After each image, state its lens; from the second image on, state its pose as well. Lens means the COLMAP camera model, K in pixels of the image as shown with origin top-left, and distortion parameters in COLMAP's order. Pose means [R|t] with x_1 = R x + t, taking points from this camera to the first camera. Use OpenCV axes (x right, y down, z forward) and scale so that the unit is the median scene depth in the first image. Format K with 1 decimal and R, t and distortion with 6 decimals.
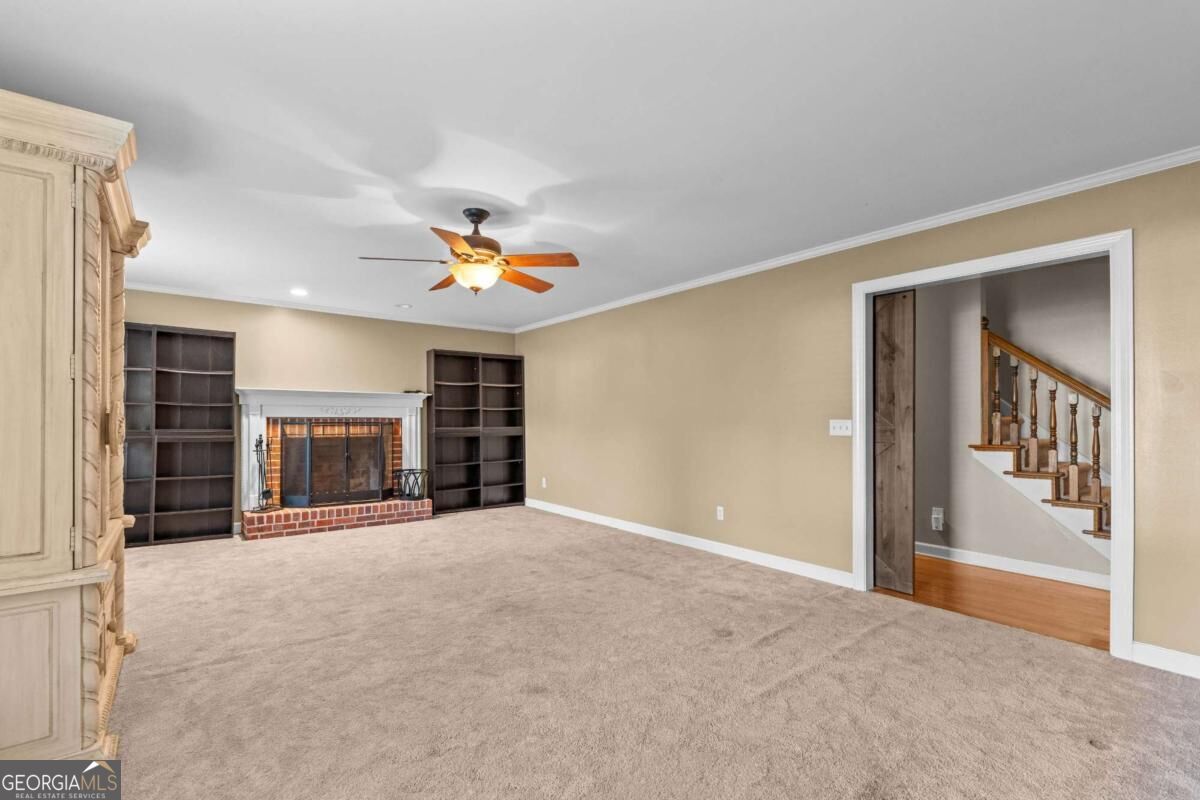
lens RADIAL K [[528.8, 0, 599.7], [0, 528.8, 413.9], [0, 0, 1]] dist [-0.001462, -0.000011]
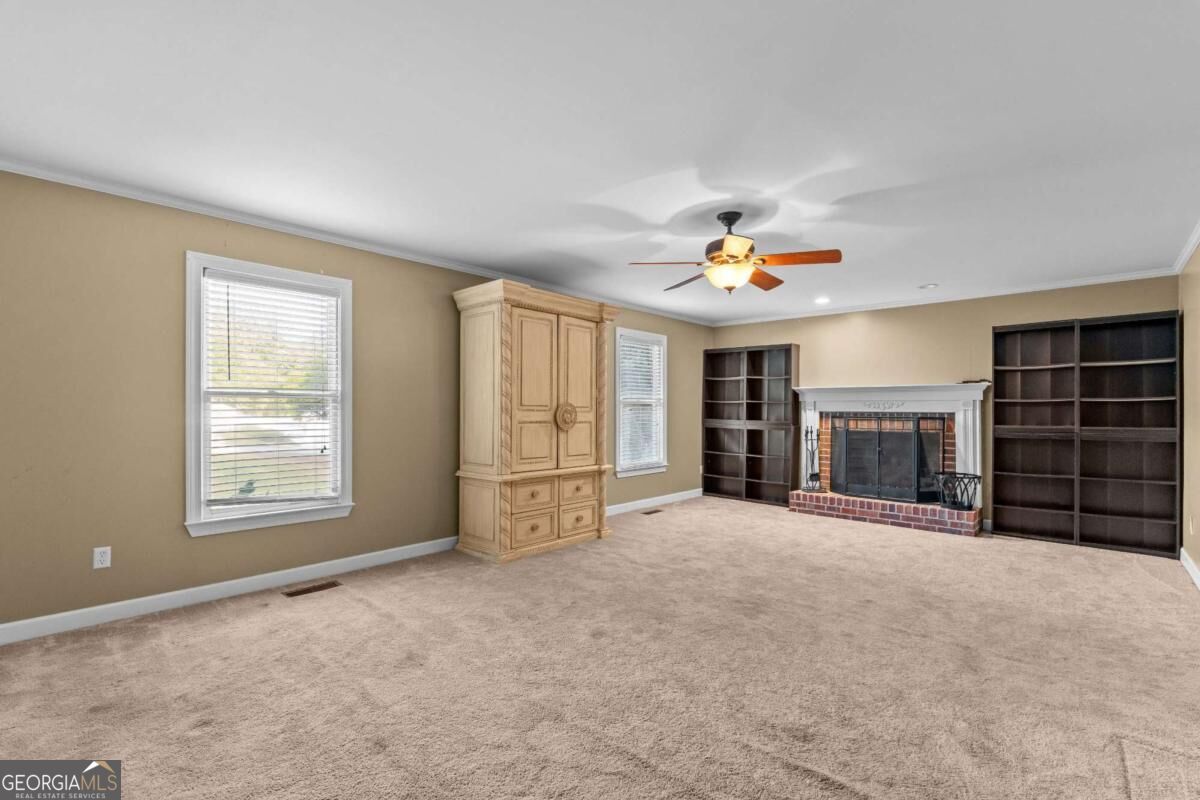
lens RADIAL K [[528.8, 0, 599.7], [0, 528.8, 413.9], [0, 0, 1]] dist [-0.001462, -0.000011]
pose [[0.157600, 0.004246, -0.987494, 0.455211], [0.003503, 0.999982, 0.004858, 0.003813], [0.987497, -0.004224, 0.157582, 0.345306]]
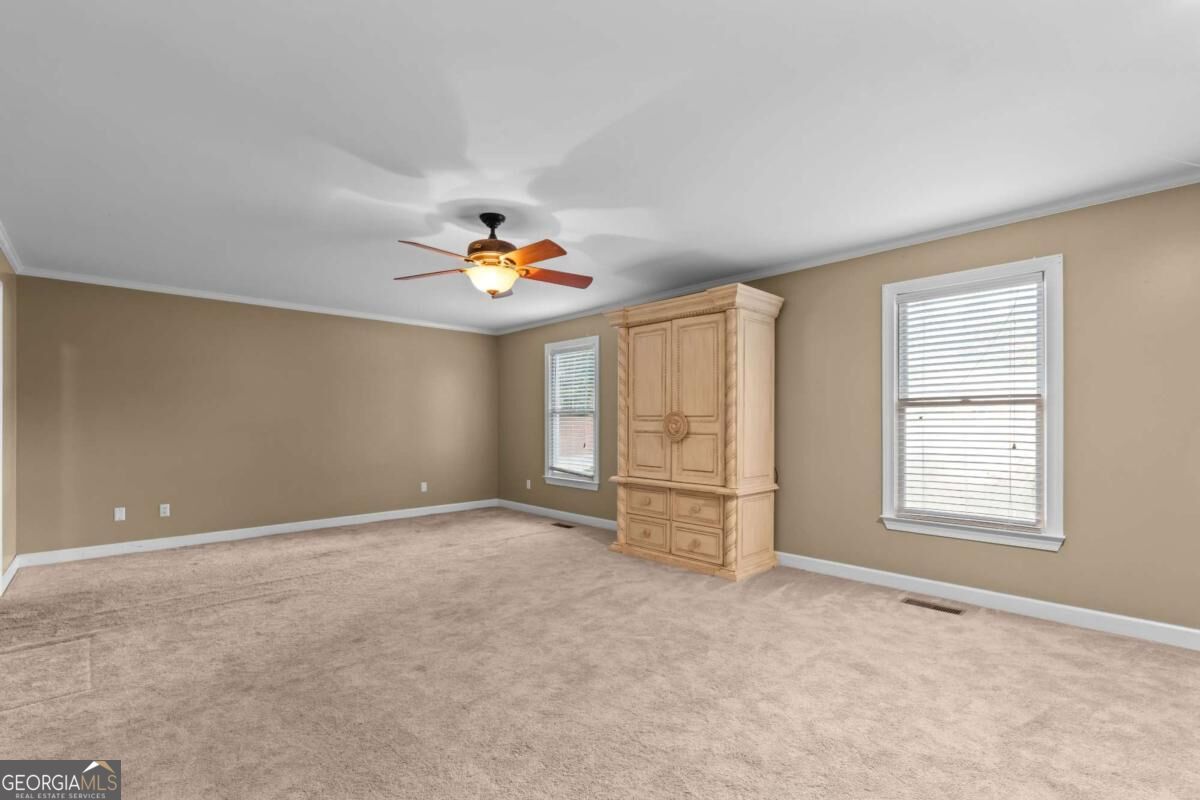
lens RADIAL K [[523.1, 0, 601.0], [0, 523.1, 425.0], [0, 0, 1]] dist [-0.016877, 0.000009]
pose [[-0.994731, 0.003384, -0.102467, -0.199578], [0.003238, 0.999993, 0.001588, 0.007637], [0.102471, 0.001248, -0.994735, 1.196170]]
